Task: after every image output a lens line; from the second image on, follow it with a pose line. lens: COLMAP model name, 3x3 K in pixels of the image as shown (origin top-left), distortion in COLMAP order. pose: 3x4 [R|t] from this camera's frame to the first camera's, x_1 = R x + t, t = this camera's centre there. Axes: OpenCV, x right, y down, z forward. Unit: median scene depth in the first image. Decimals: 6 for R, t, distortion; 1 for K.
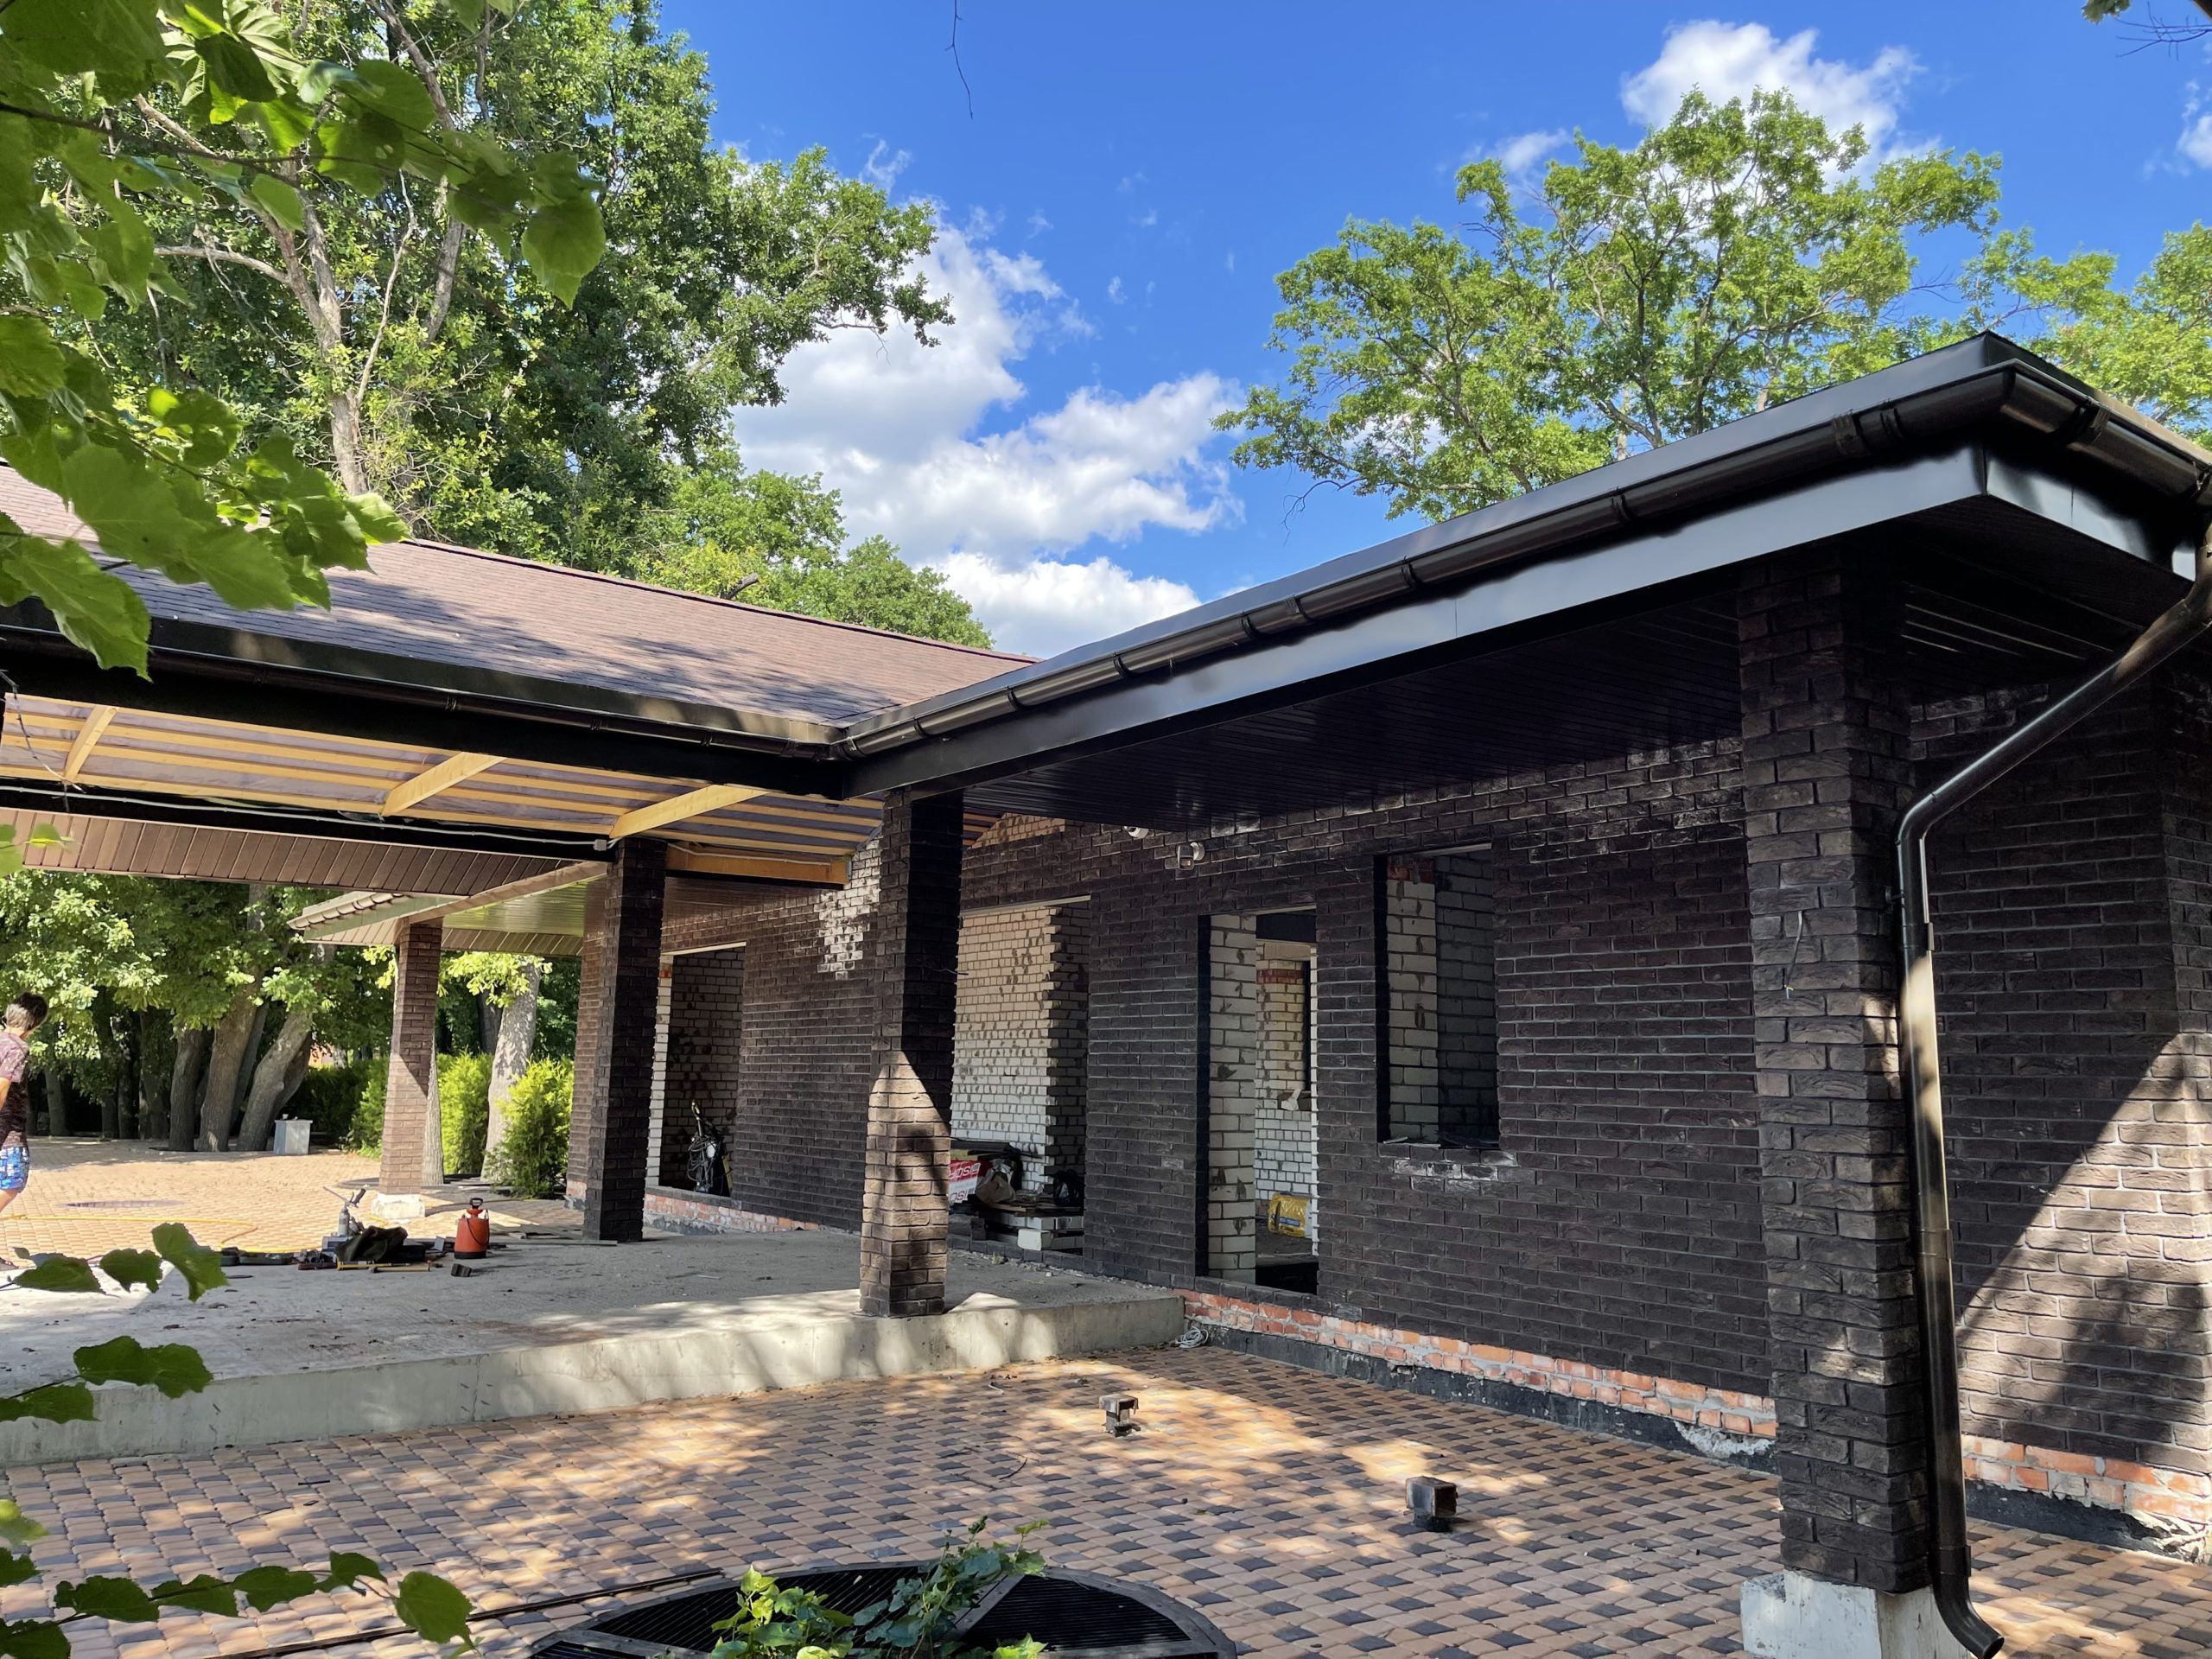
lens RADIAL K [[1672.2, 0, 1106.8], [0, 1672.2, 824.3], [0, 0, 1]] dist [0.057118, -0.065751]
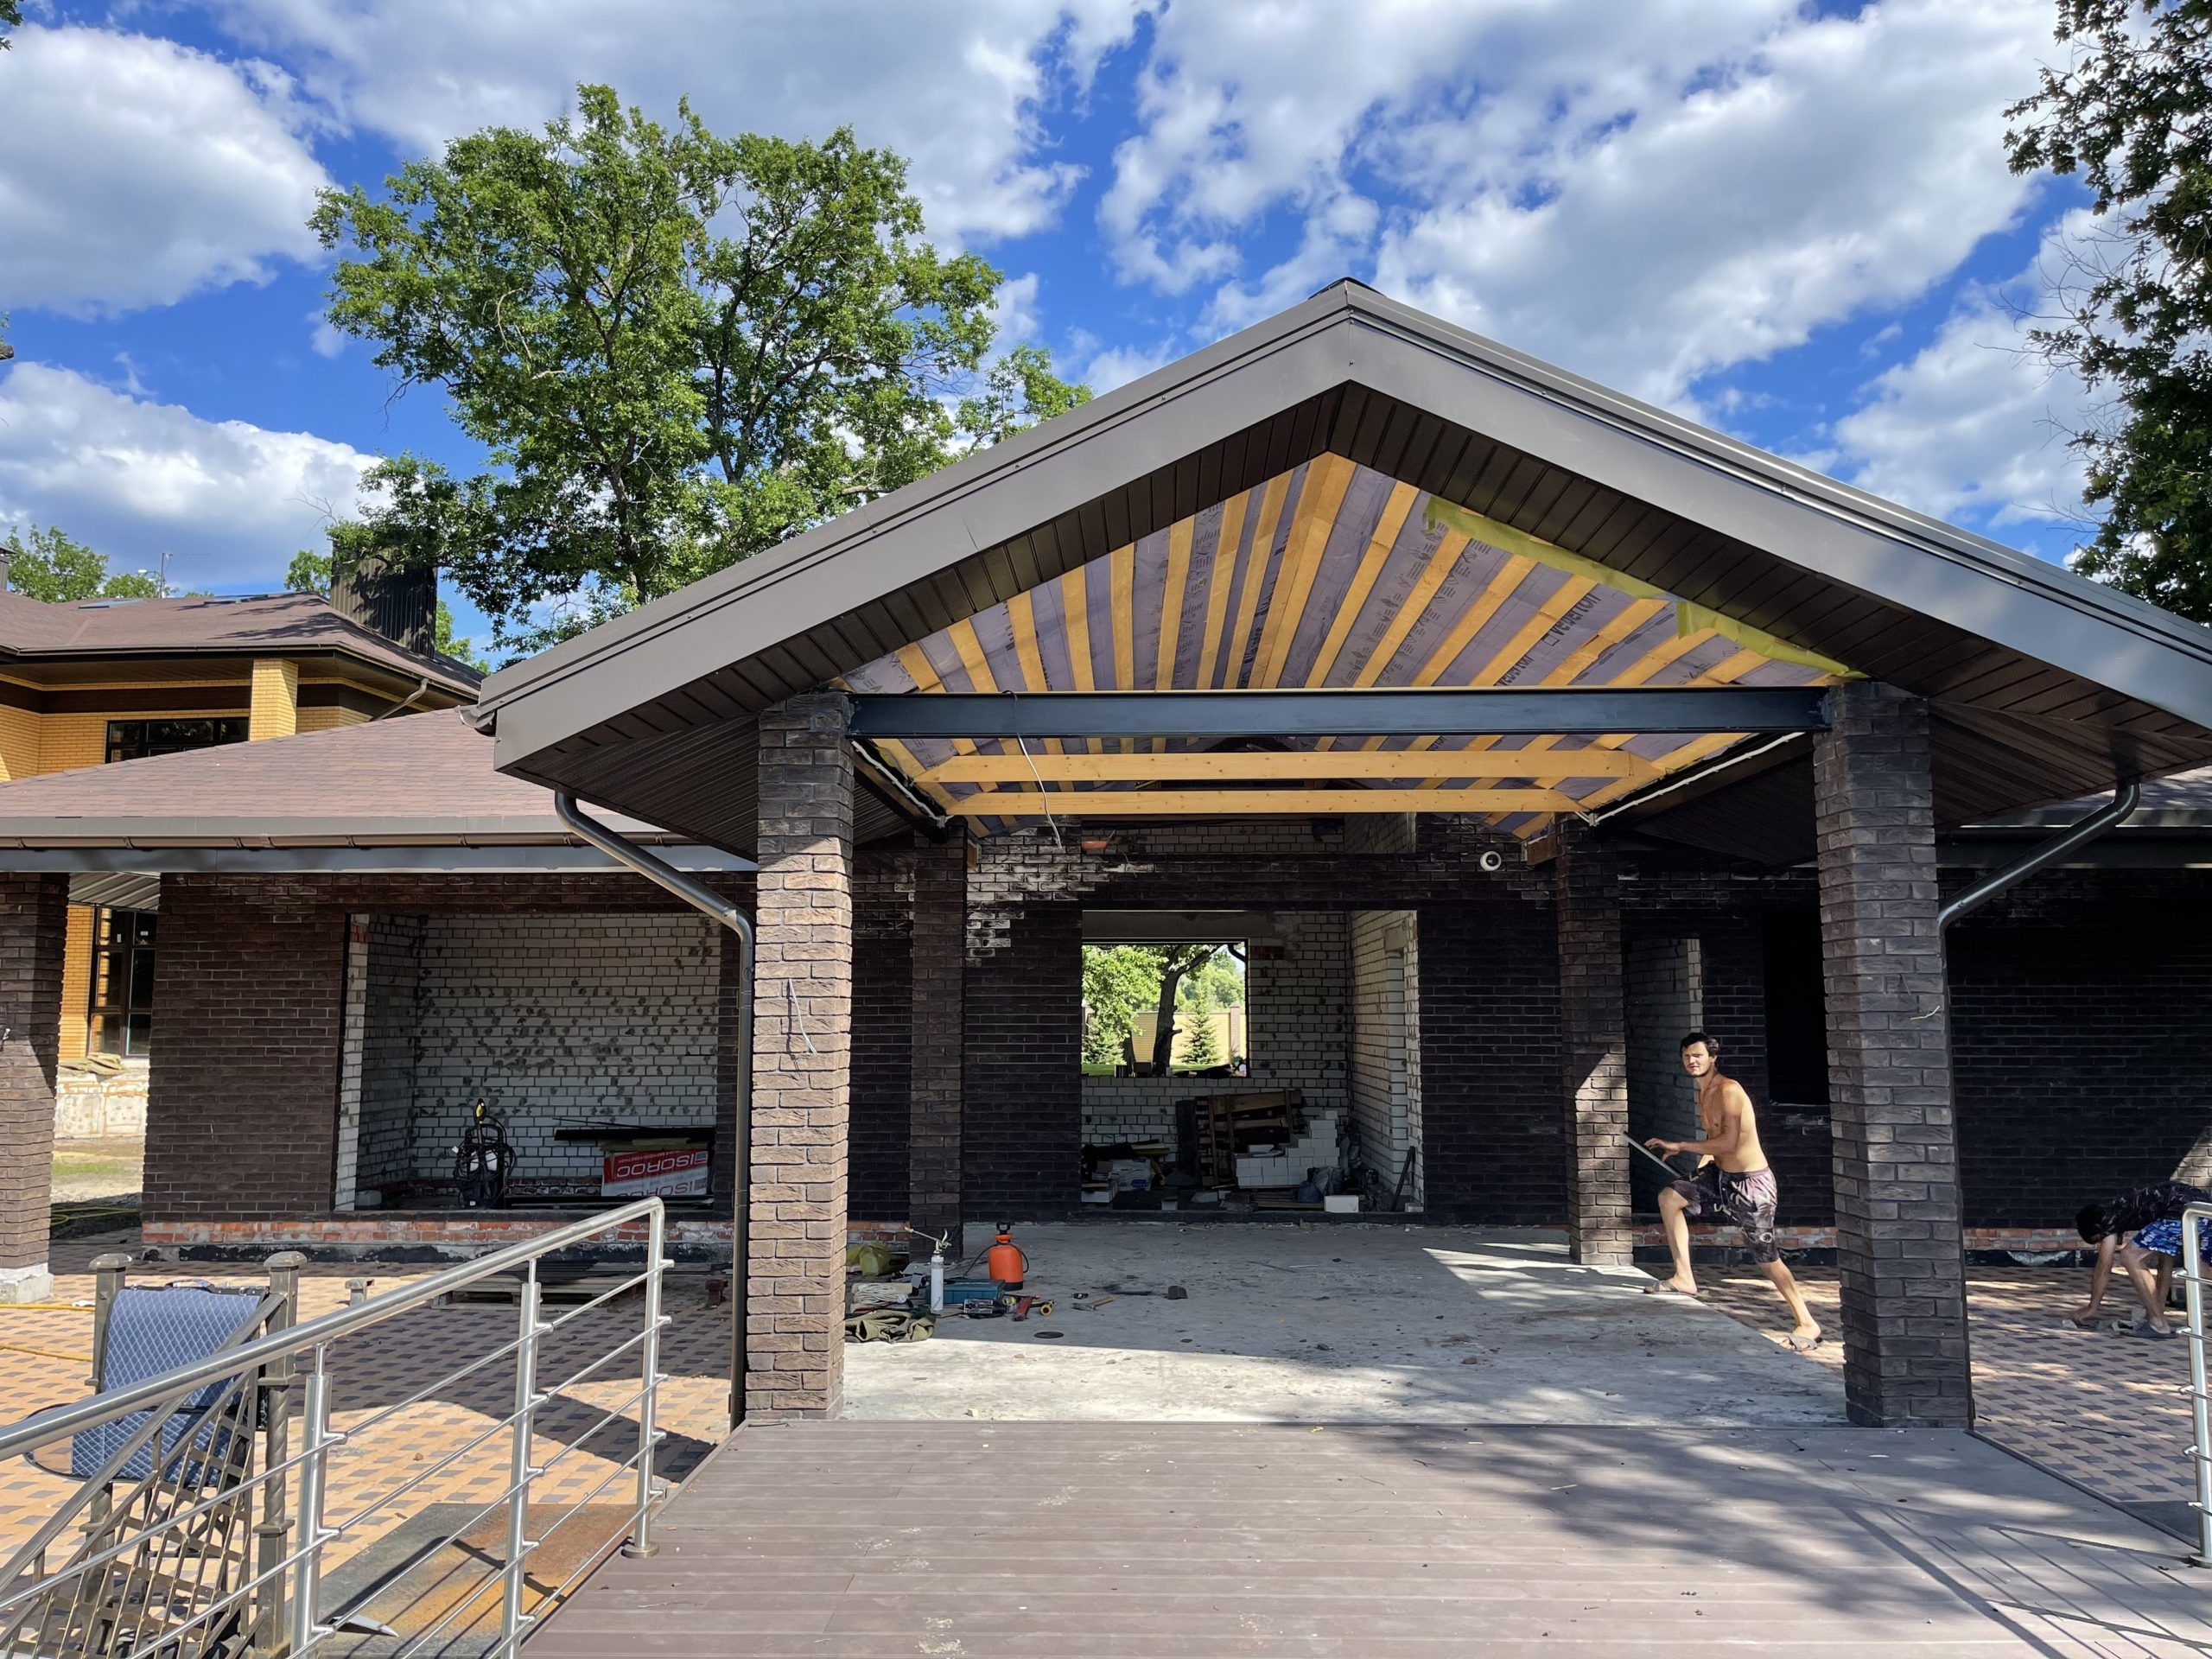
lens RADIAL K [[1672.2, 0, 1109.7], [0, 1672.2, 837.4], [0, 0, 1]] dist [0.057118, -0.065751]
pose [[0.605523, 0.072351, 0.792532, -1.437874], [-0.108832, 0.994031, -0.007595, 0.030125], [-0.788351, -0.081654, 0.609783, 0.589599]]
